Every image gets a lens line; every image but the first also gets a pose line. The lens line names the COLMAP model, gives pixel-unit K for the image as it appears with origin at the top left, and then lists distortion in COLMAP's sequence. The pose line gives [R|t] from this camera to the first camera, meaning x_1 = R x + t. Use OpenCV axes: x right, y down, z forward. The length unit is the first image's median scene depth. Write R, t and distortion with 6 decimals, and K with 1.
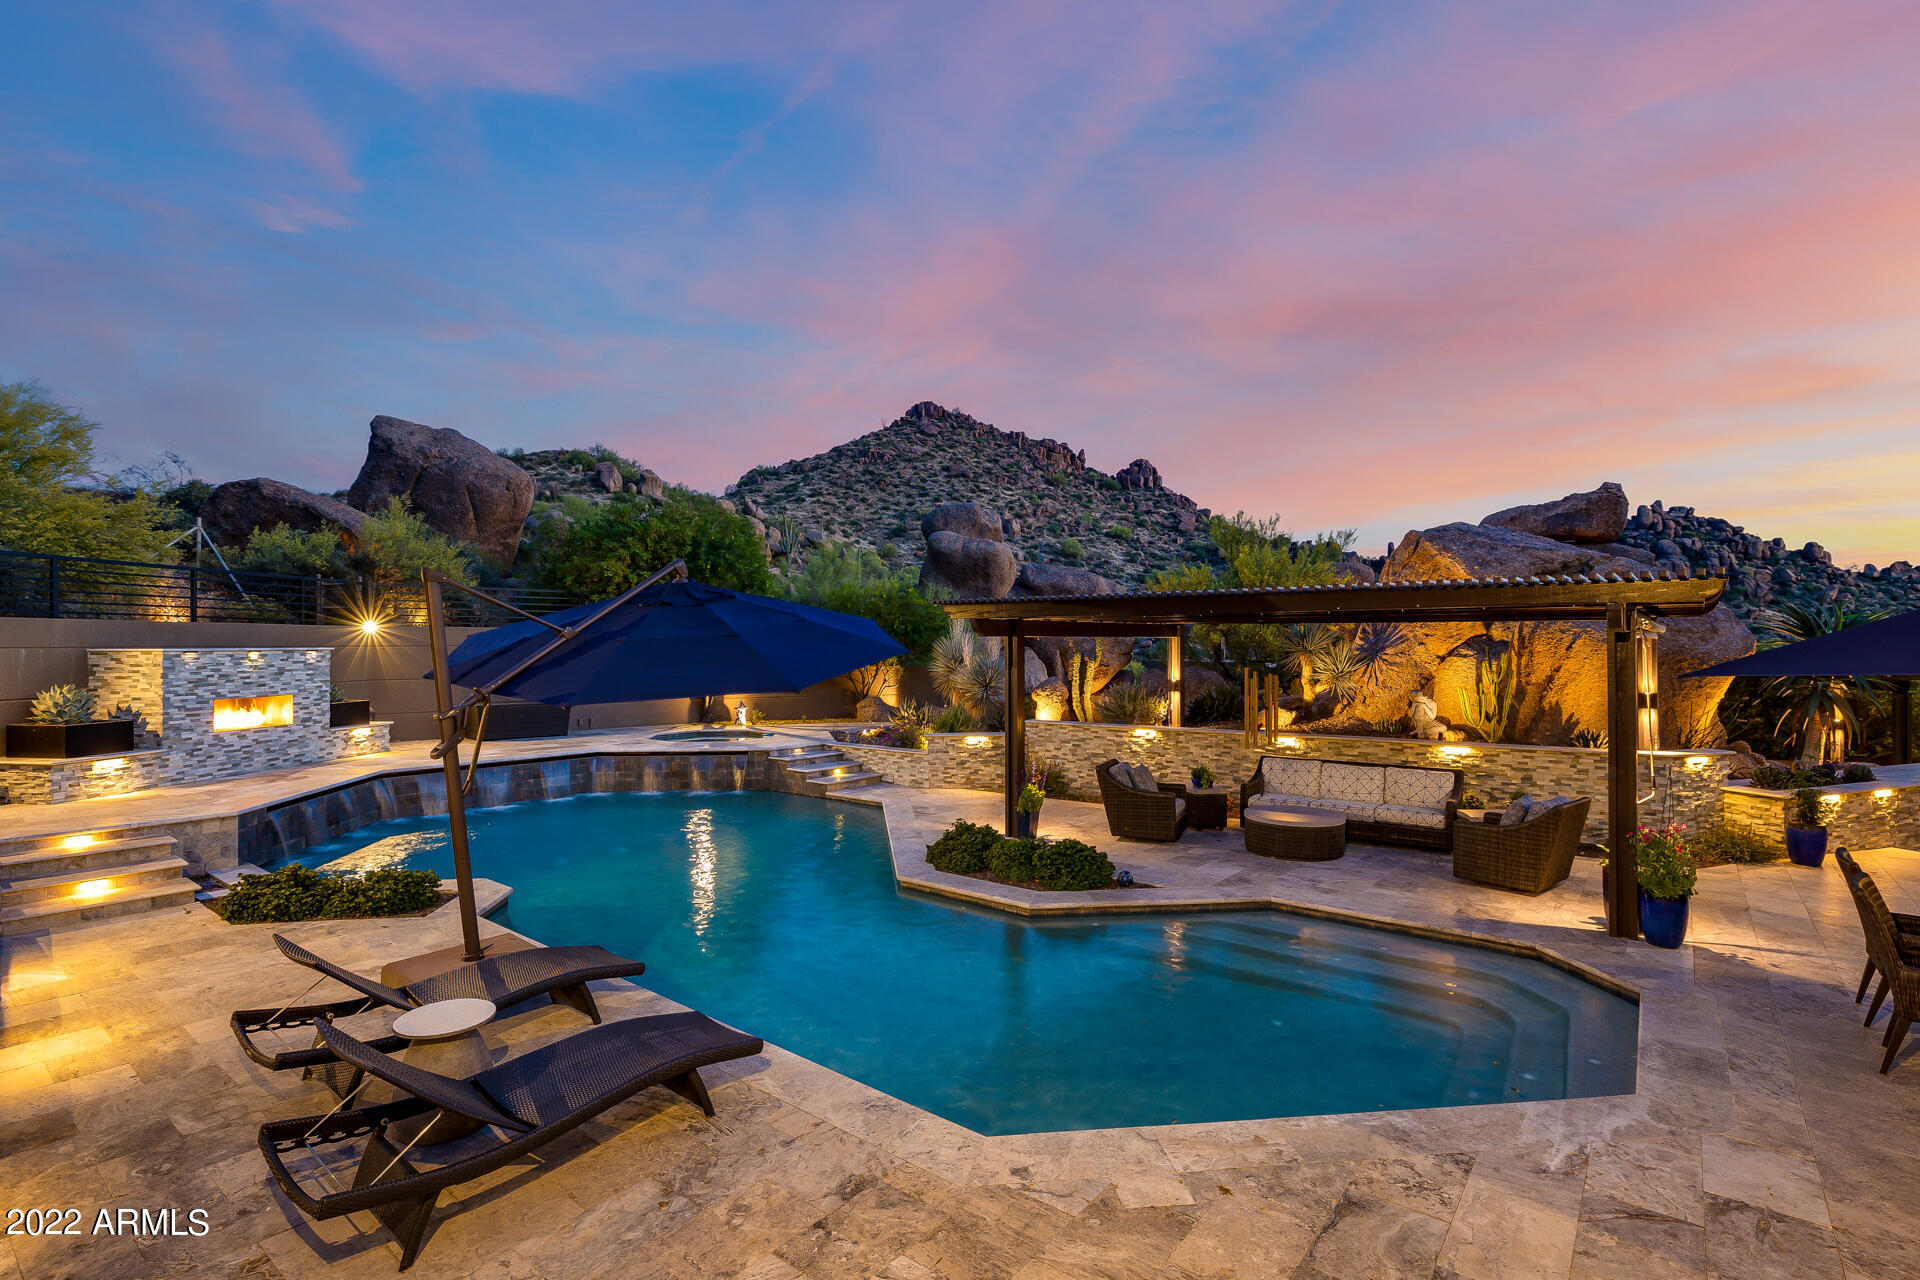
lens RADIAL K [[906.7, 0, 962.6], [0, 906.7, 637.5], [0, 0, 1]] dist [-0.014921, 0.003478]
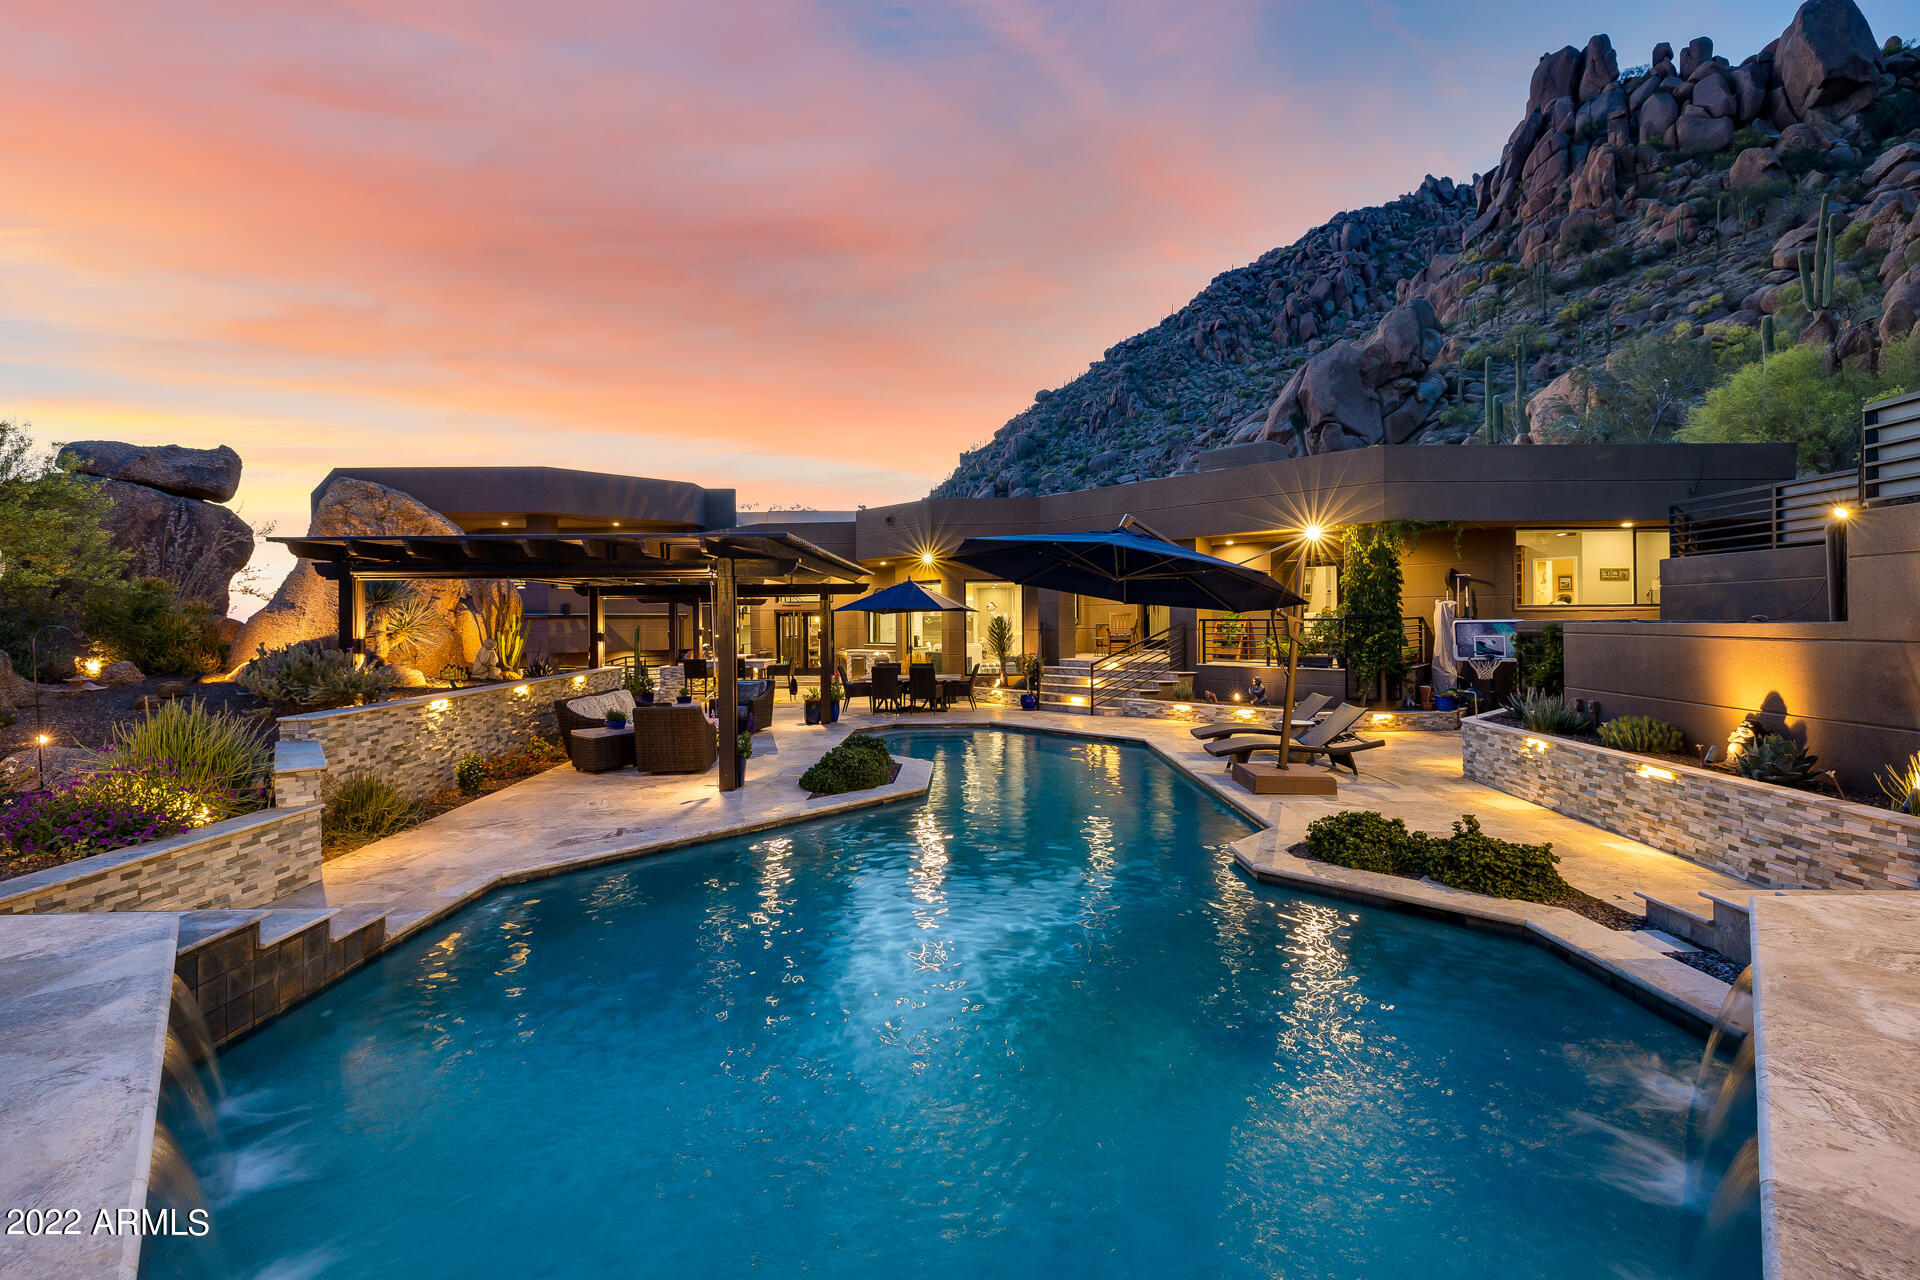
lens RADIAL K [[809.6, 0, 958.7], [0, 809.6, 624.5], [0, 0, 1]] dist [-0.001389, -0.001348]
pose [[-0.618027, 0.003796, 0.786148, -0.603757], [0.004351, 0.999990, -0.001408, 0.040608], [-0.786145, 0.002551, -0.618037, 1.070334]]
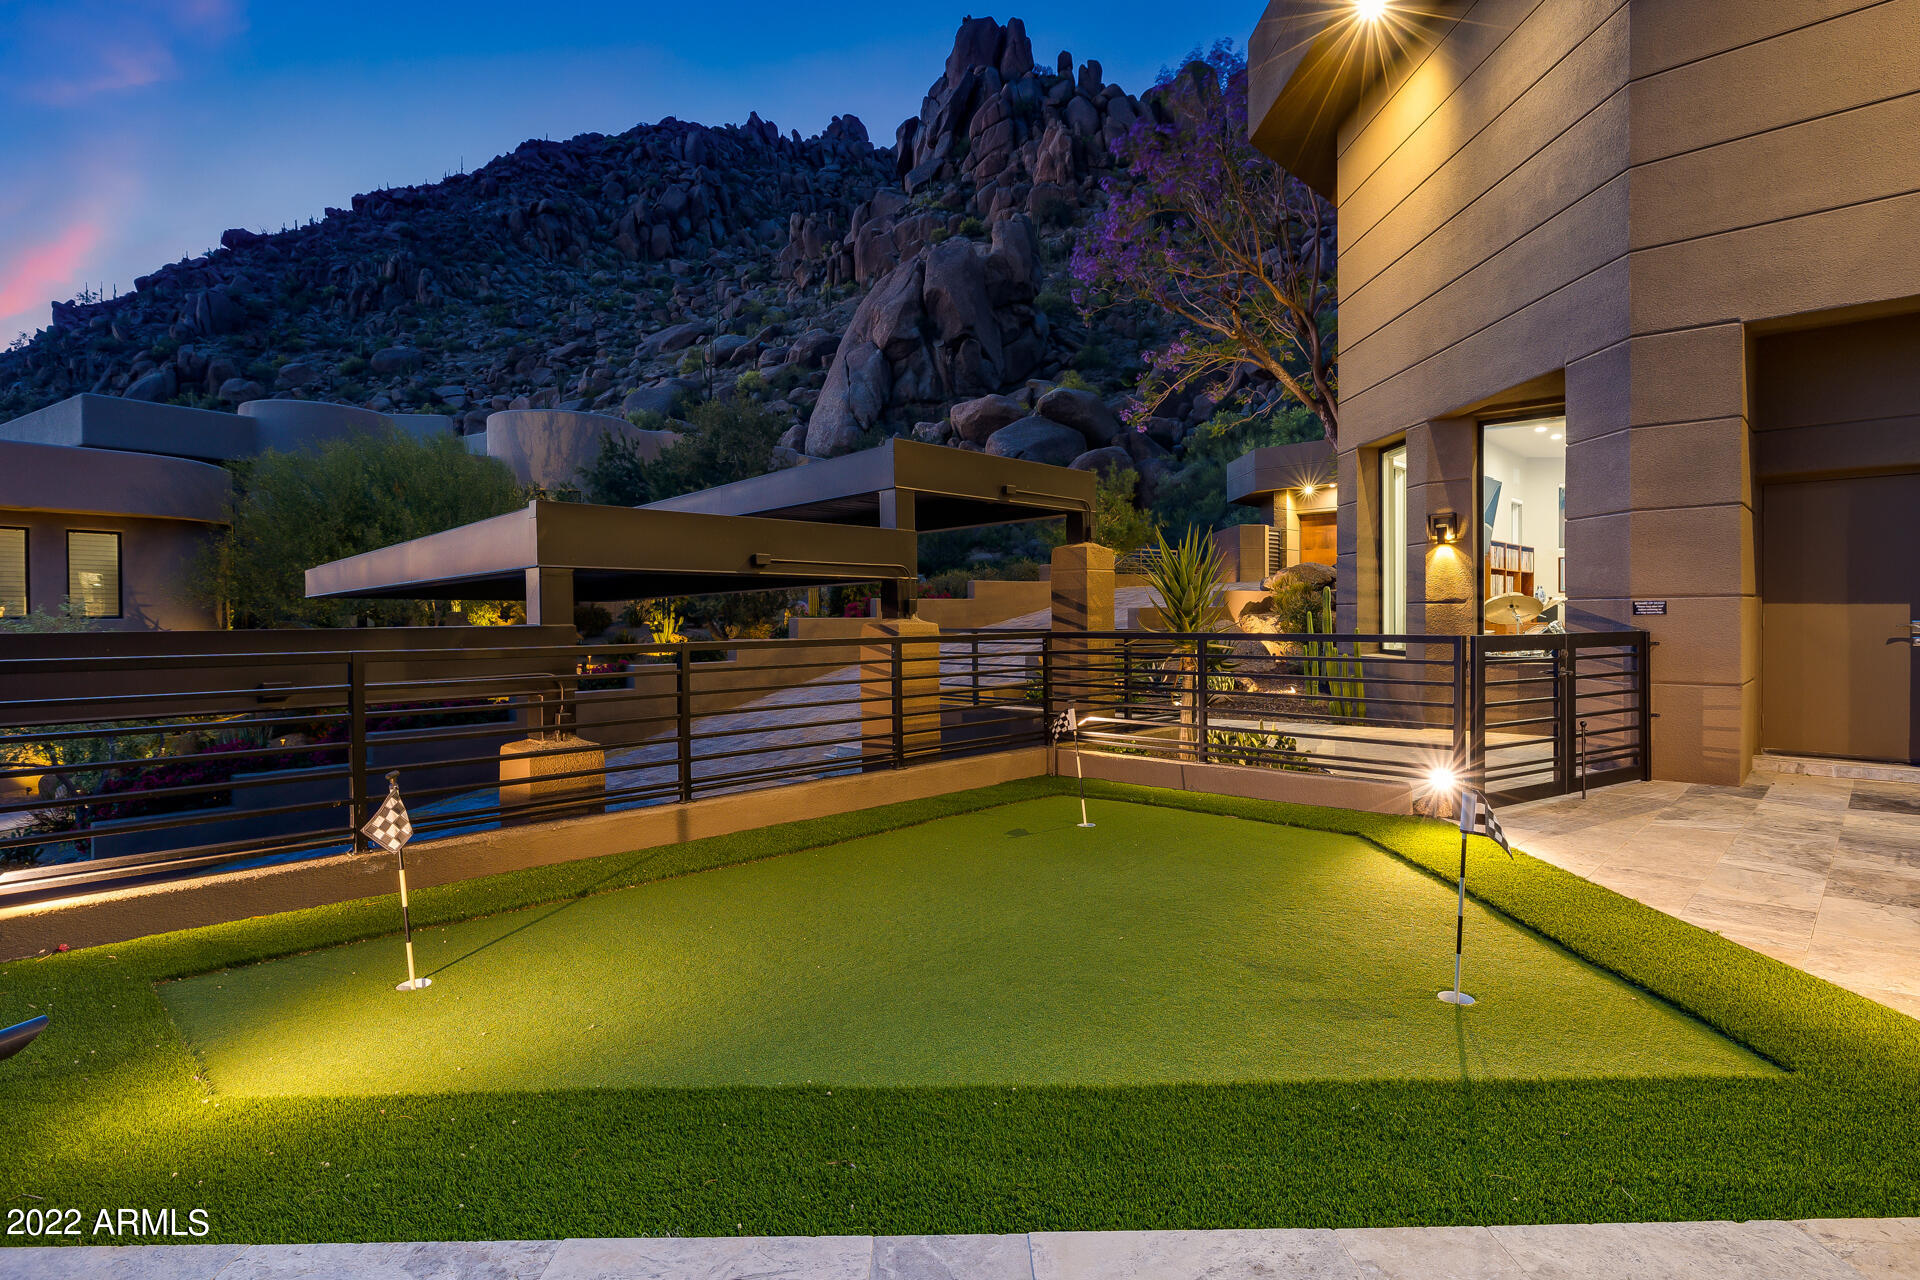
lens RADIAL K [[975.9, 0, 976.5], [0, 975.9, 638.8], [0, 0, 1]] dist [-0.005669, 0.001593]
pose [[-0.996861, 0.006366, 0.078914, 2.698306], [0.008223, 0.999696, 0.023229, 0.218317], [-0.078743, 0.023805, -0.996611, 0.880873]]
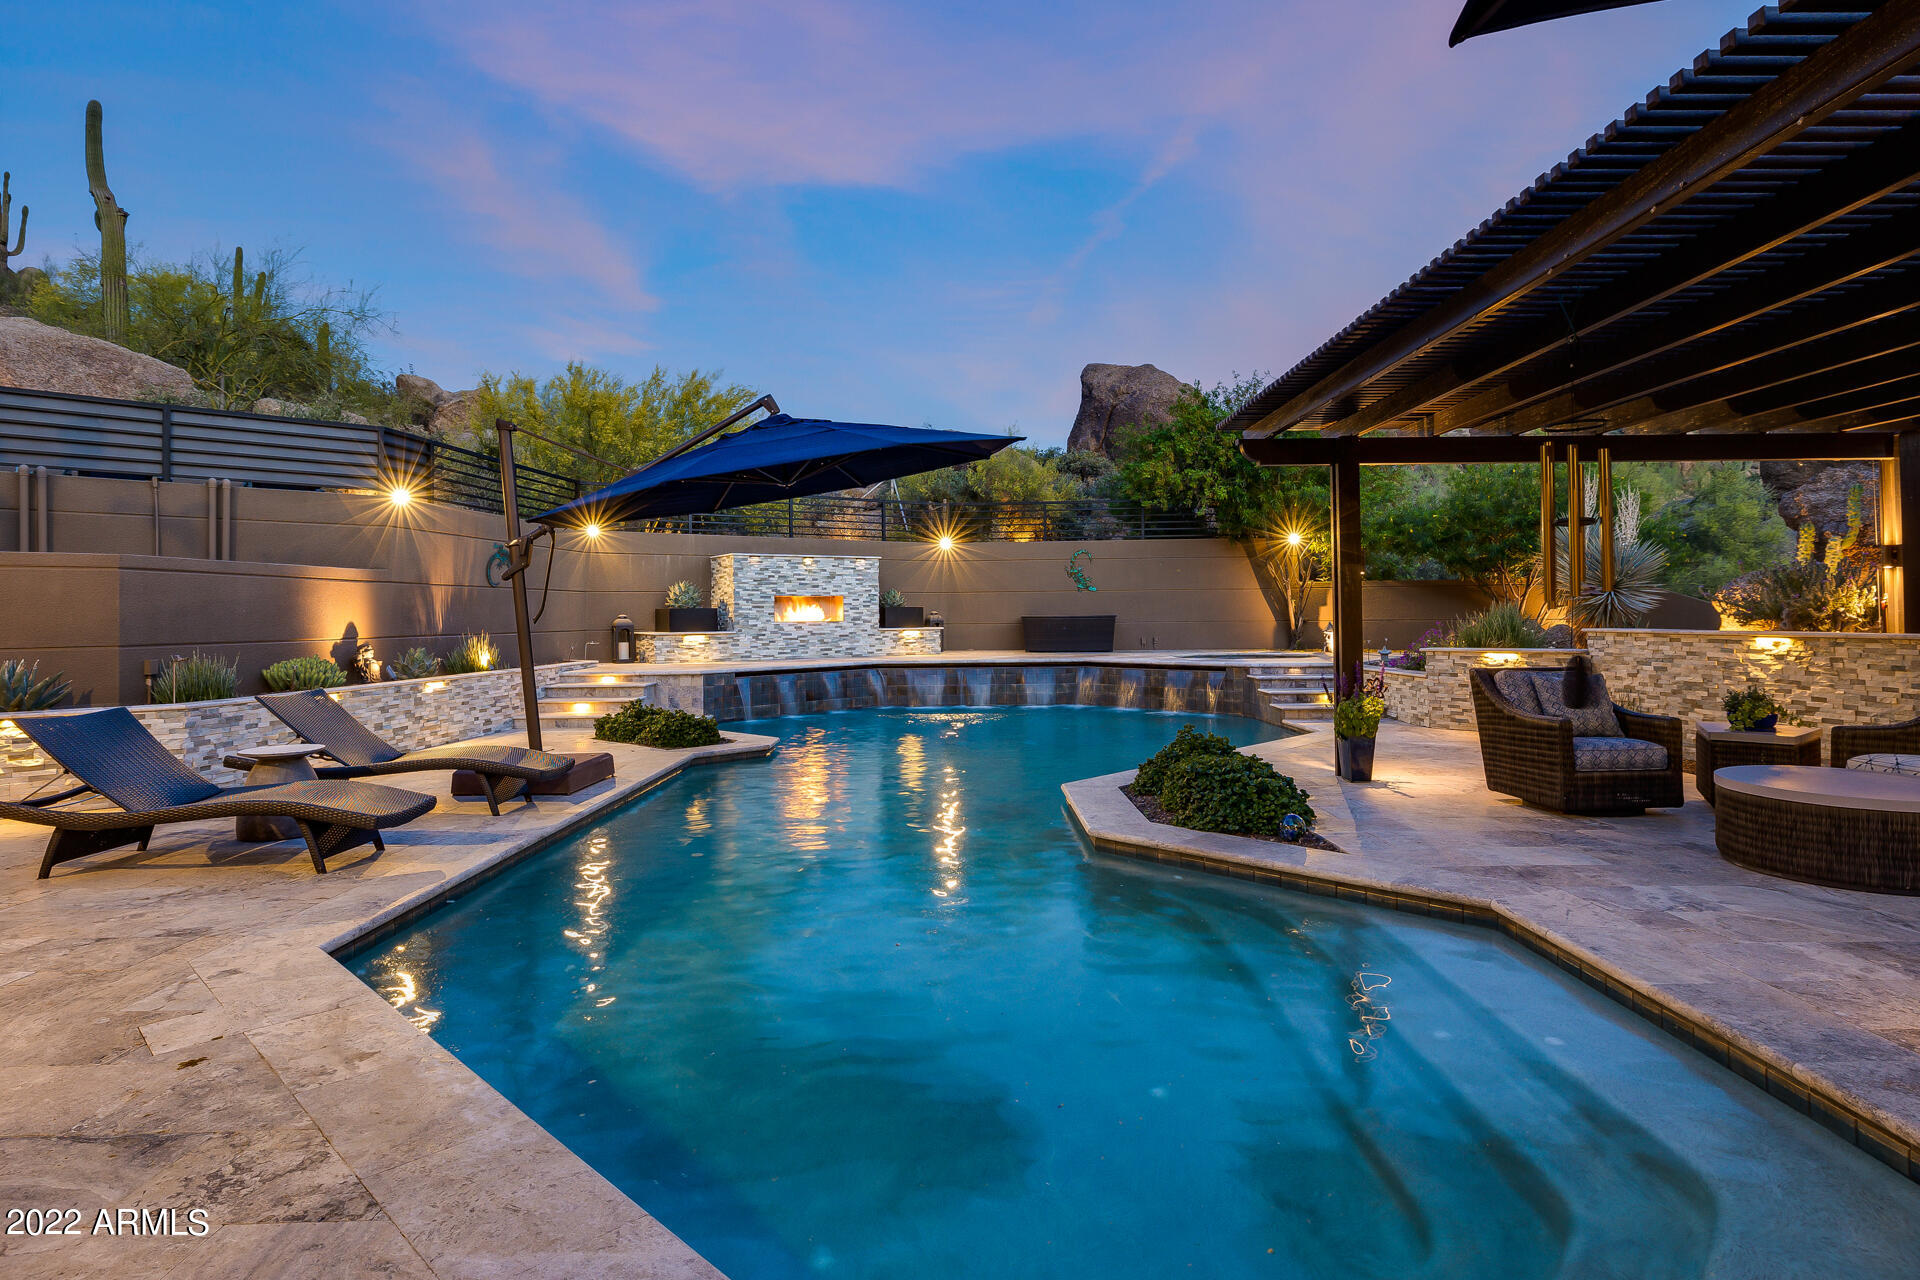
lens RADIAL K [[1016.8, 0, 976.1], [0, 1016.8, 598.2], [0, 0, 1]] dist [0.005785, -0.004569]
pose [[0.639199, -0.018184, -0.768826, 0.357174], [0.014216, 0.999829, -0.011829, 0.079462], [0.768910, -0.003368, 0.639348, 0.272448]]
